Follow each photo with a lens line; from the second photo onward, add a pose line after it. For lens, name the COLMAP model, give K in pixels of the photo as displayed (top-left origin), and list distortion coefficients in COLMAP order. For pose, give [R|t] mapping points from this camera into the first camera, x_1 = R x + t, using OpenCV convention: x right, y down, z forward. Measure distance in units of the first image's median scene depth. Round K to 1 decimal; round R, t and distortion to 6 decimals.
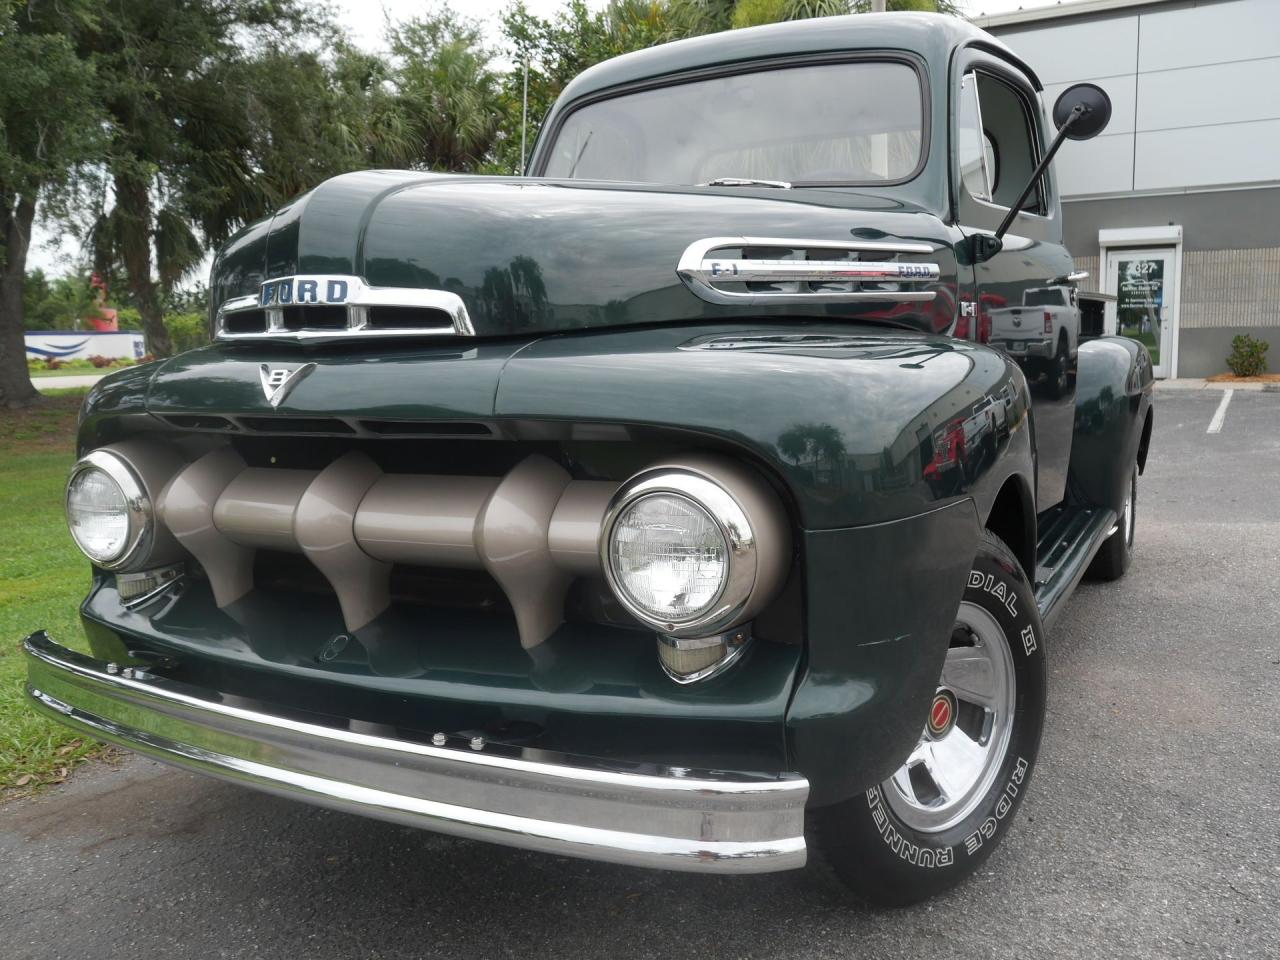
lens RADIAL K [[1090.7, 0, 641.1], [0, 1090.7, 483.4], [0, 0, 1]] dist [-0.014452, -0.008015]
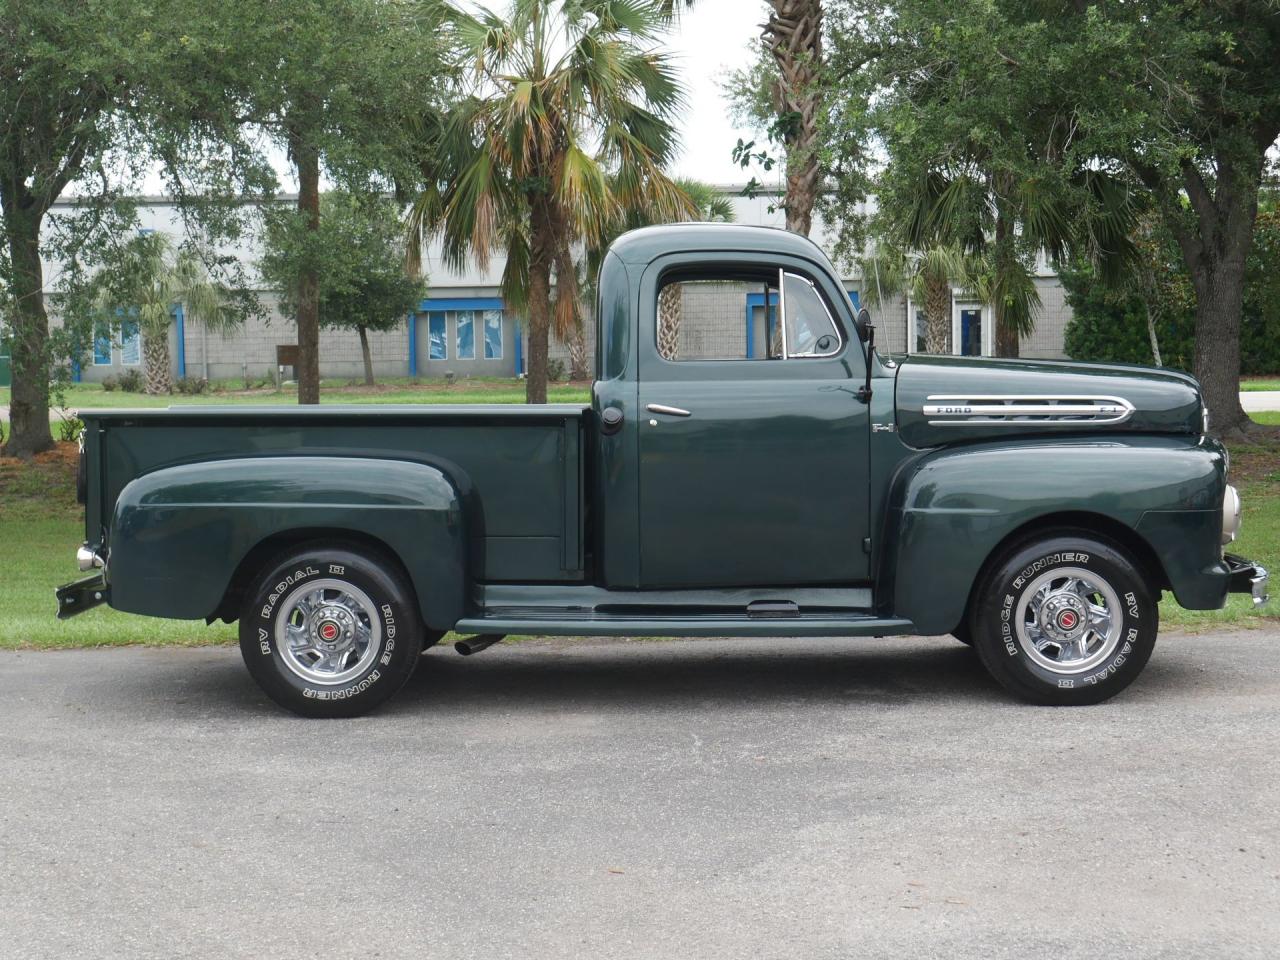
lens RADIAL K [[2024.9, 0, 635.0], [0, 2024.9, 478.1], [0, 0, 1]] dist [0.012583, -0.088347]
pose [[0.483526, 0.069194, -0.872591, 3.158452], [-0.106394, 0.994125, 0.019876, -0.202471], [0.868840, 0.083228, 0.488047, -0.164473]]
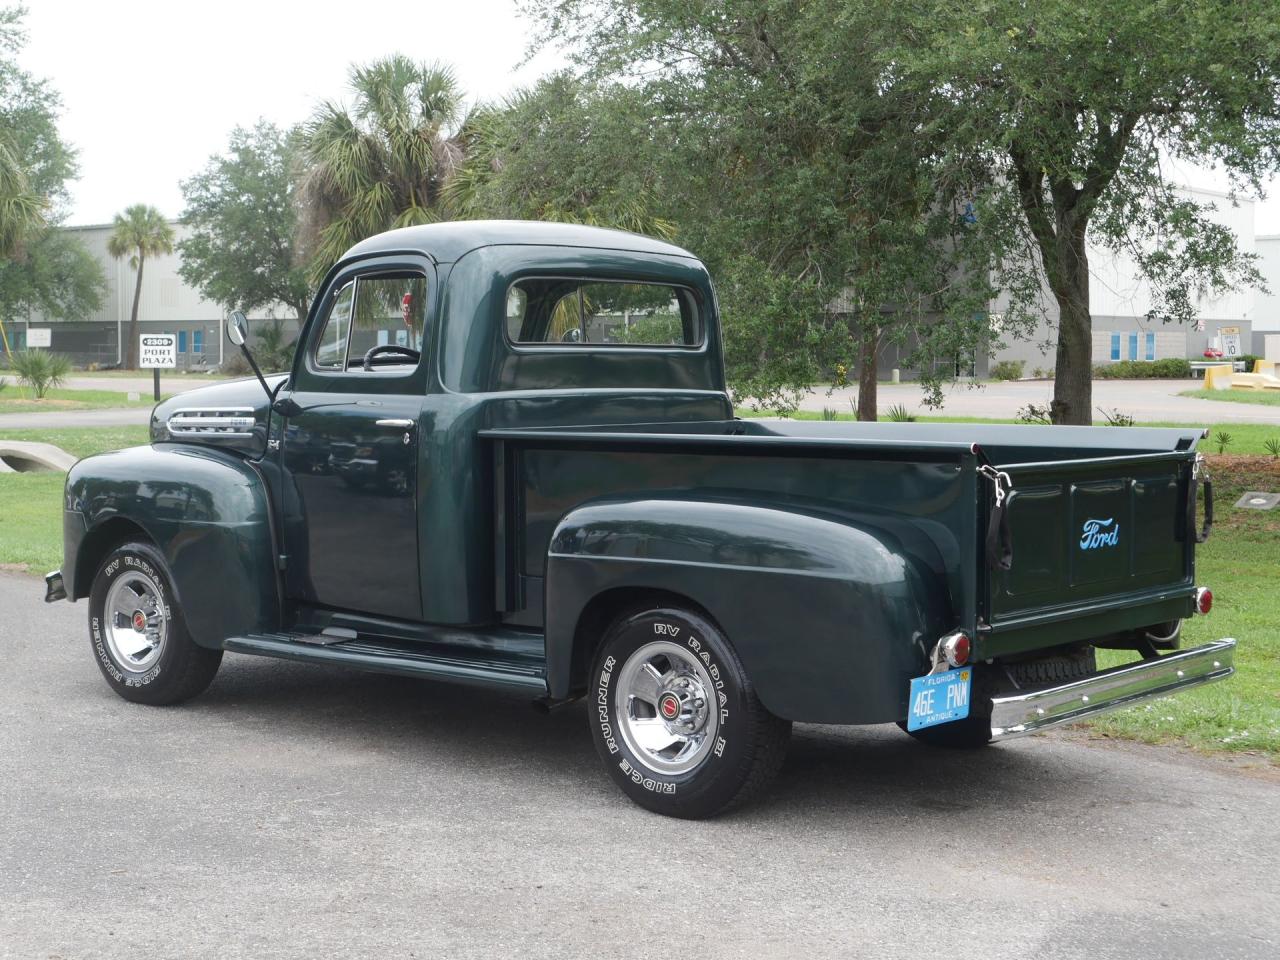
lens RADIAL K [[1994.0, 0, 637.6], [0, 1994.0, 477.5], [0, 0, 1]] dist [0.003800, -0.014510]
pose [[-0.225670, 0.080053, -0.970909, 3.052986], [-0.128111, 0.985525, 0.111035, -0.509009], [0.965744, 0.149442, -0.212147, 2.148501]]
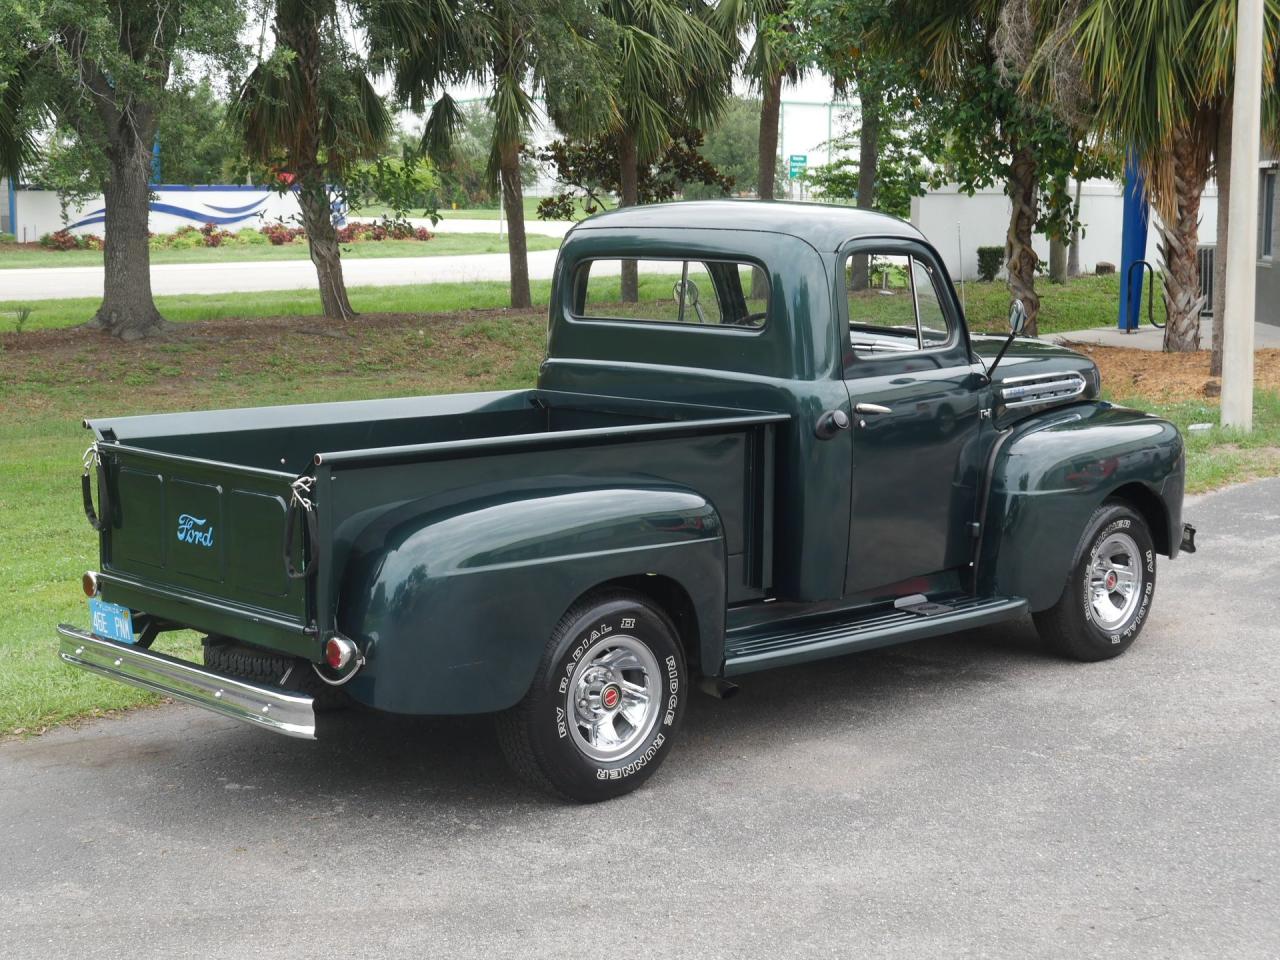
lens RADIAL K [[1994.0, 0, 637.6], [0, 1994.0, 477.5], [0, 0, 1]] dist [0.003800, -0.014510]
pose [[0.956011, 0.064110, -0.286240, 1.043025], [-0.059588, 0.997923, 0.024490, -0.202631], [0.287215, -0.006357, 0.957845, -1.437155]]
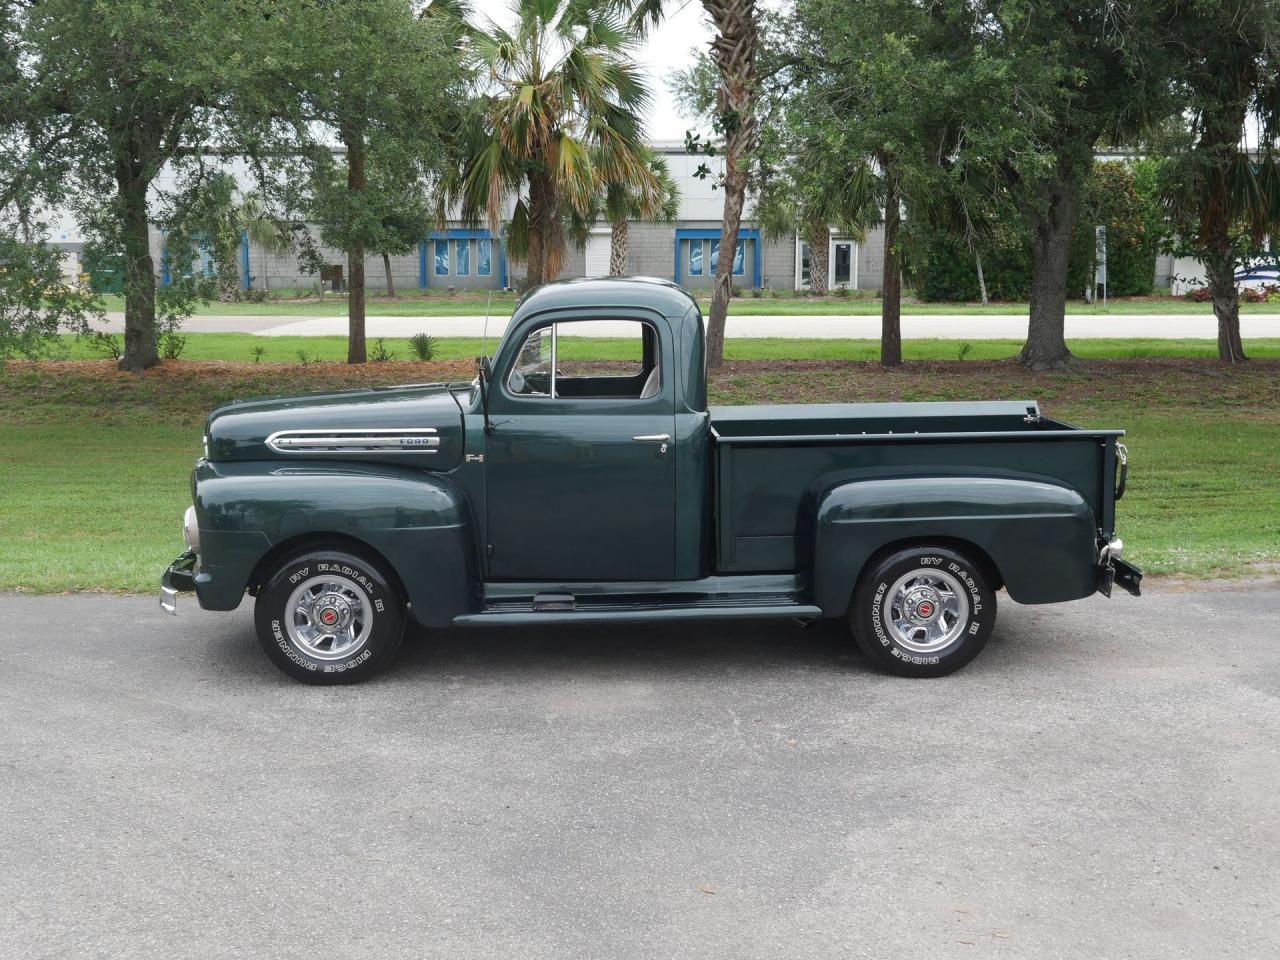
lens RADIAL K [[1492.9, 0, 638.6], [0, 1492.9, 482.6], [0, 0, 1]] dist [-0.003835, -0.023178]
pose [[0.516890, 0.149414, -0.842912, 2.789393], [-0.119846, 0.987584, 0.101566, -0.431940], [0.847621, 0.048522, 0.528379, -0.200596]]
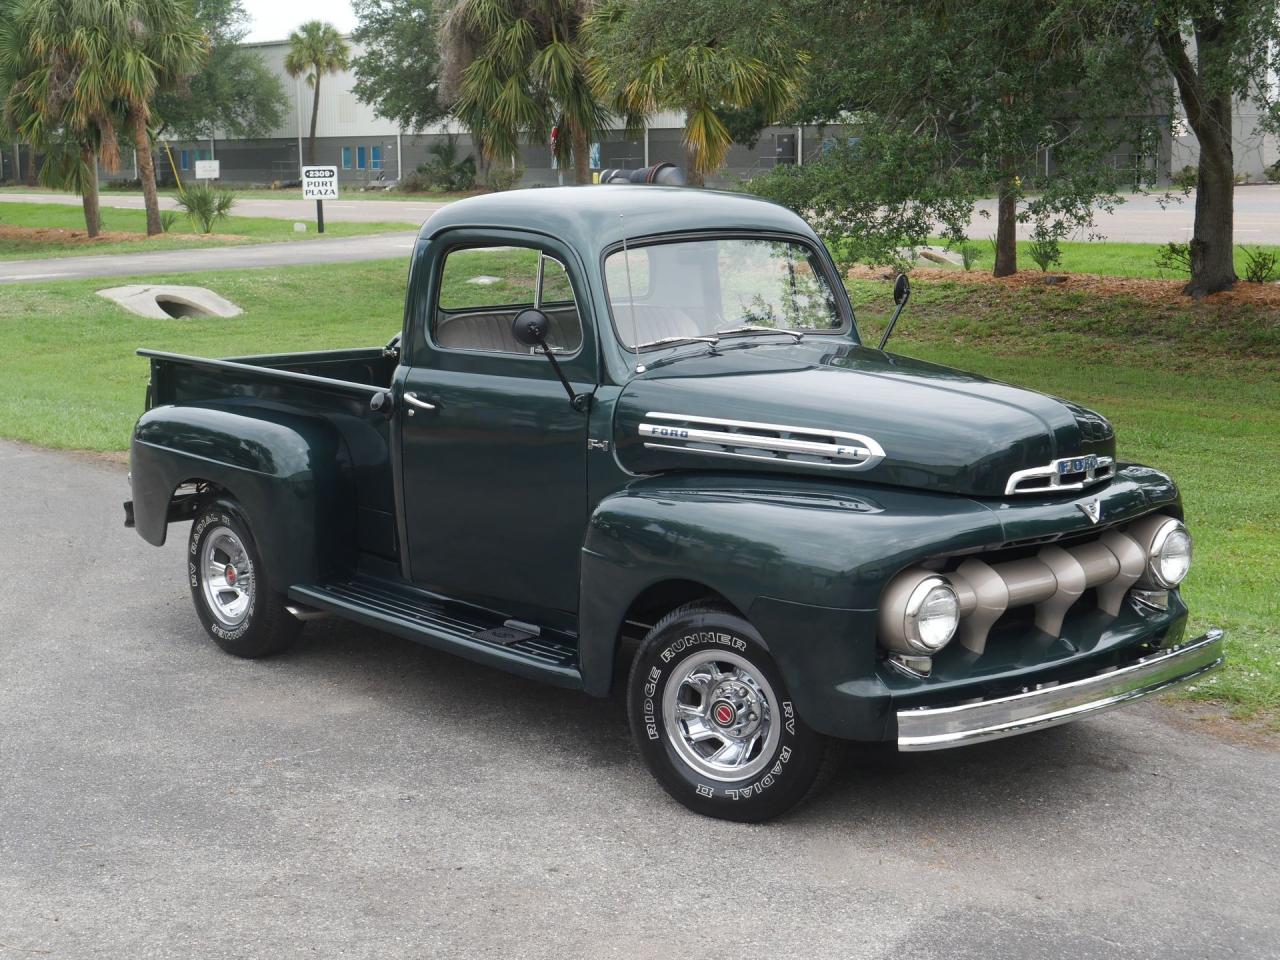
lens RADIAL K [[1998.9, 0, 638.5], [0, 1998.9, 479.3], [0, 0, 1]] dist [0.000068, 0.015129]
pose [[-0.316495, 0.178845, -0.931582, 3.049548], [-0.102948, 0.969790, 0.221156, -0.785671], [0.942991, 0.165899, -0.288521, 2.437007]]
